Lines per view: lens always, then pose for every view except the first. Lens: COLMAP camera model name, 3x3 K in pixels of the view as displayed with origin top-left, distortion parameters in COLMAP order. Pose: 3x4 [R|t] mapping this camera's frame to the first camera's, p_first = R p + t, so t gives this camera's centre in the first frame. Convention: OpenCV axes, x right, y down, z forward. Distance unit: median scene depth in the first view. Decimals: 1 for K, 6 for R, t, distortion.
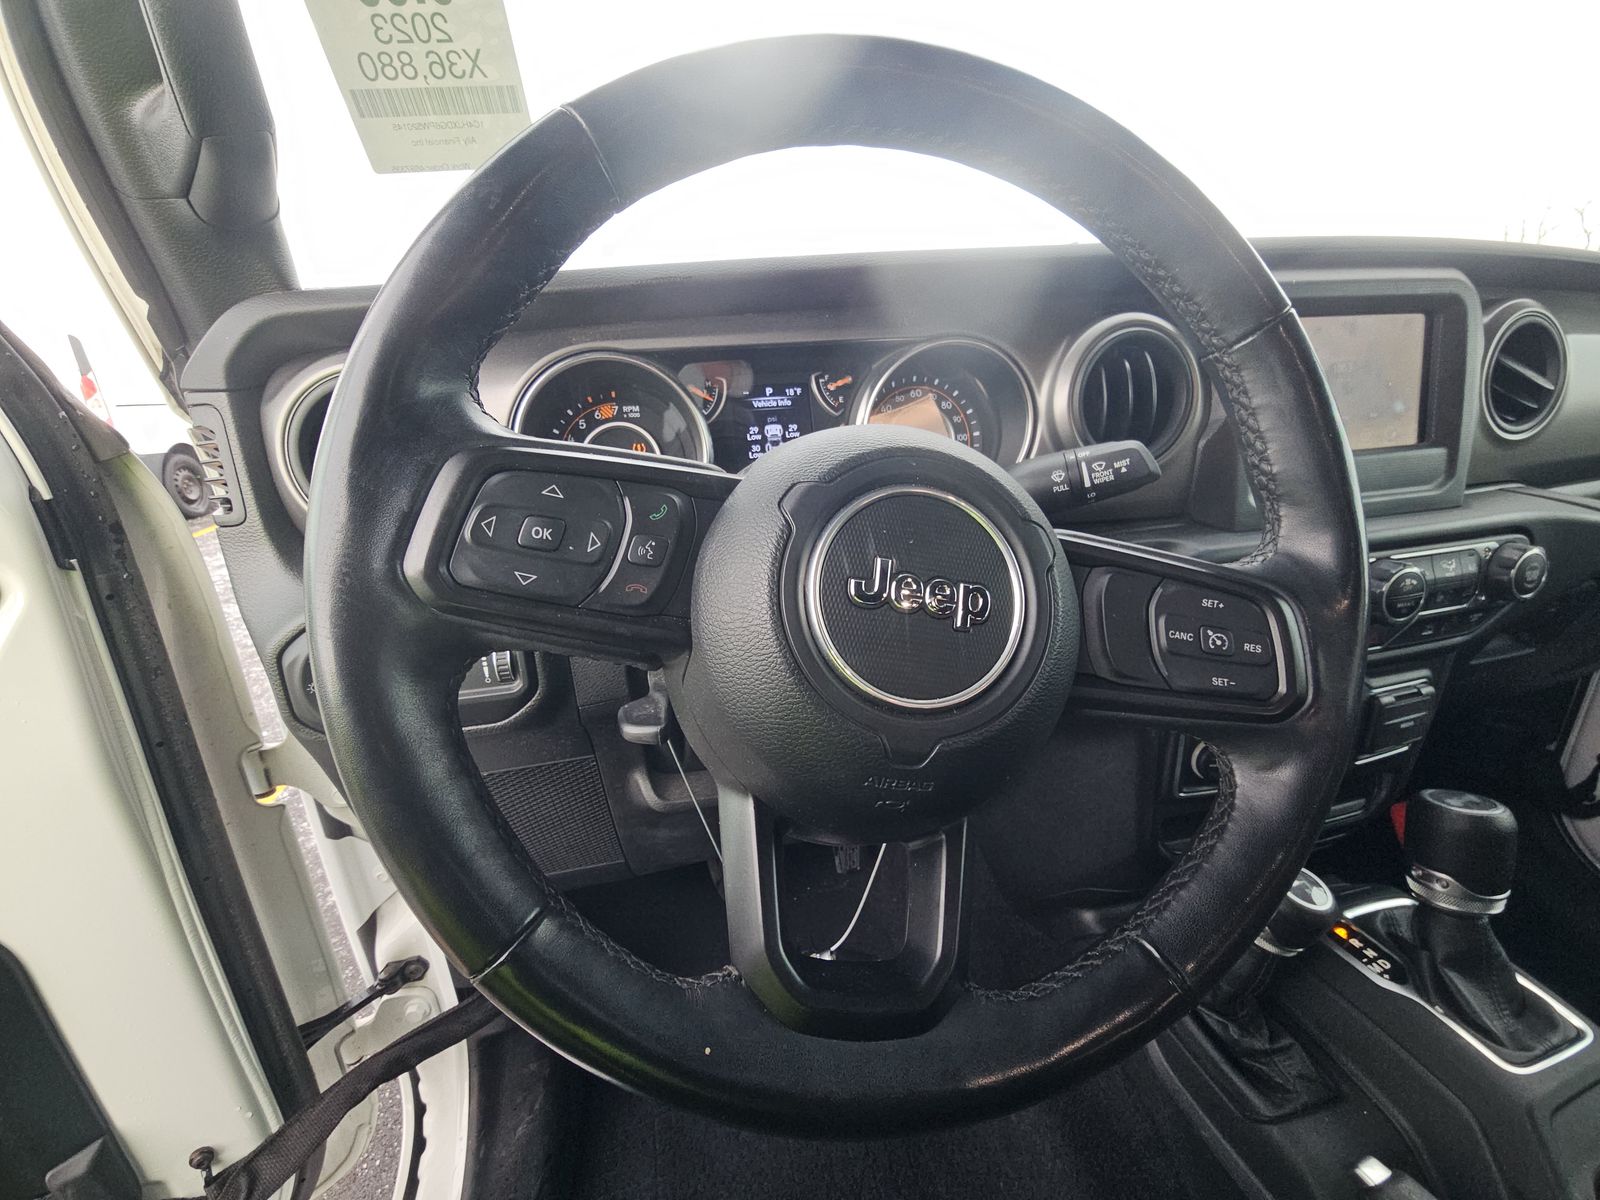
lens RADIAL K [[644.2, 0, 797.7], [0, 644.2, 591.0], [0, 0, 1]] dist [-0.001900, -0.007261]
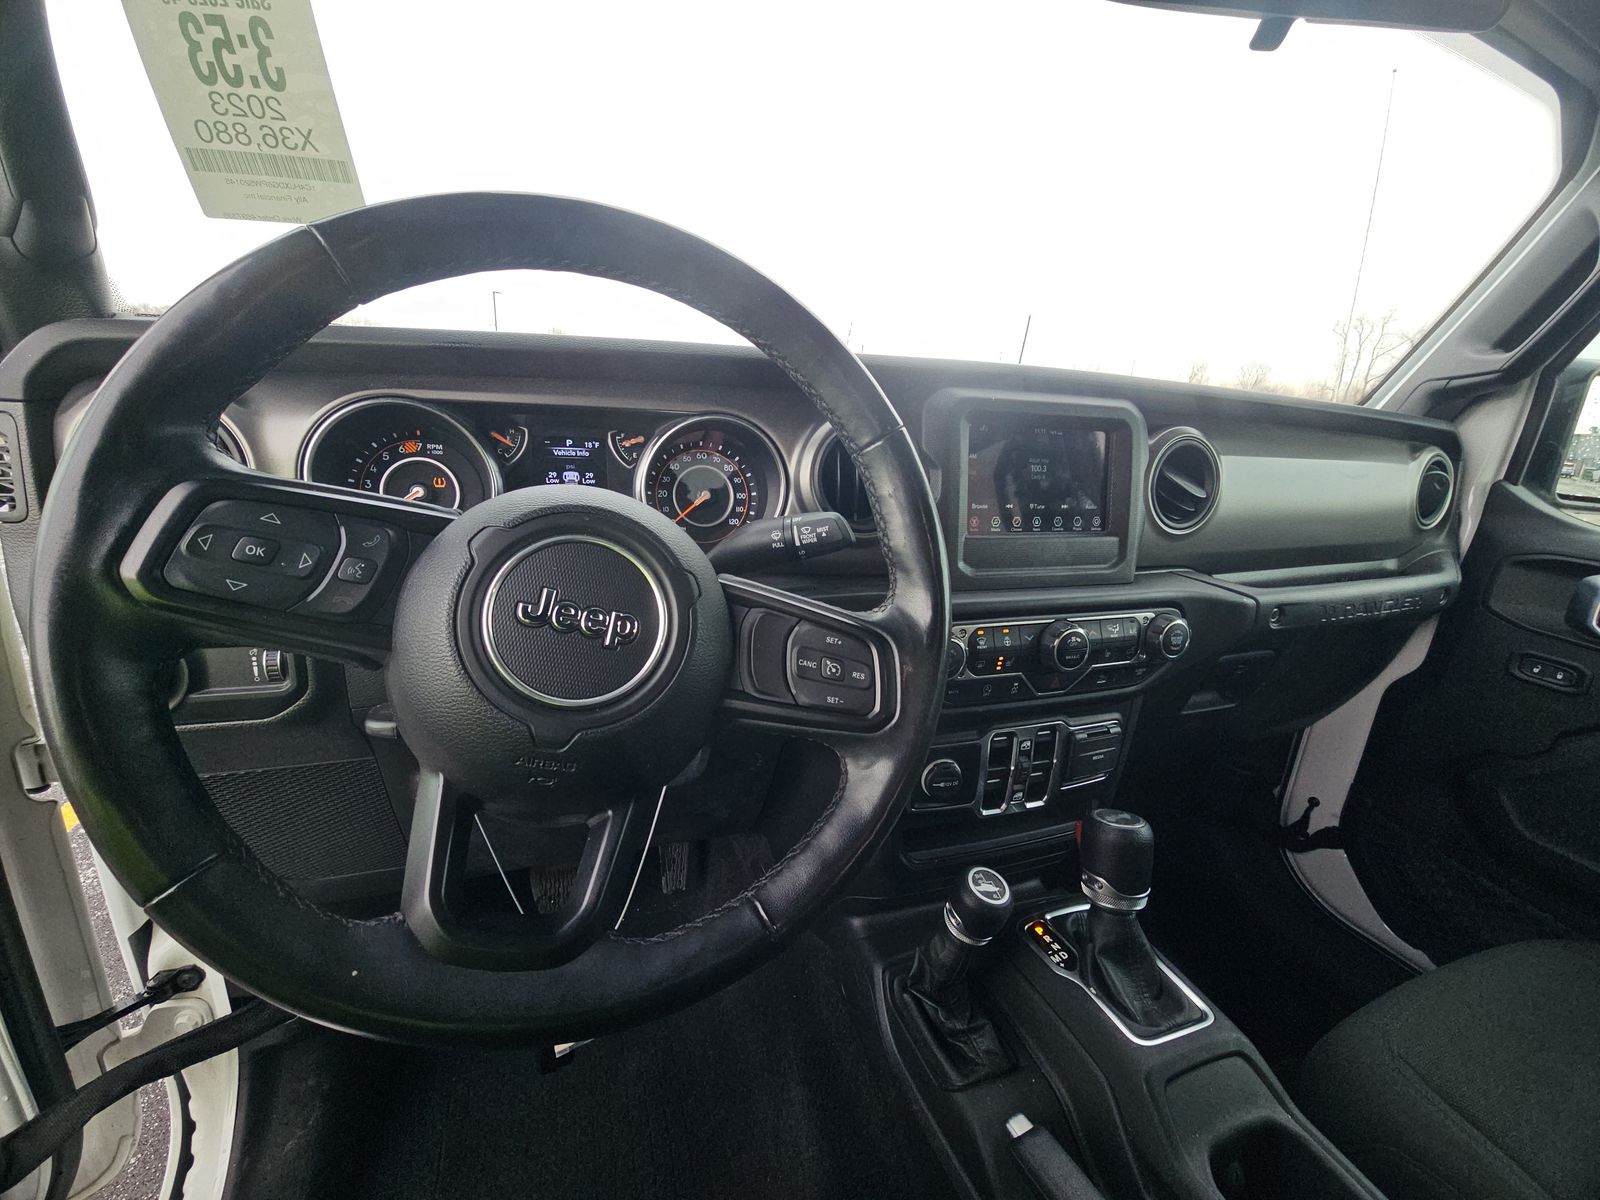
lens RADIAL K [[644.2, 0, 812.5], [0, 644.2, 594.3], [0, 0, 1]] dist [-0.001900, -0.007261]
pose [[0.988580, 0.066057, 0.135451, 0.259606], [-0.058384, 0.996498, -0.059863, 0.003715], [-0.138931, 0.051271, 0.988974, -0.192524]]
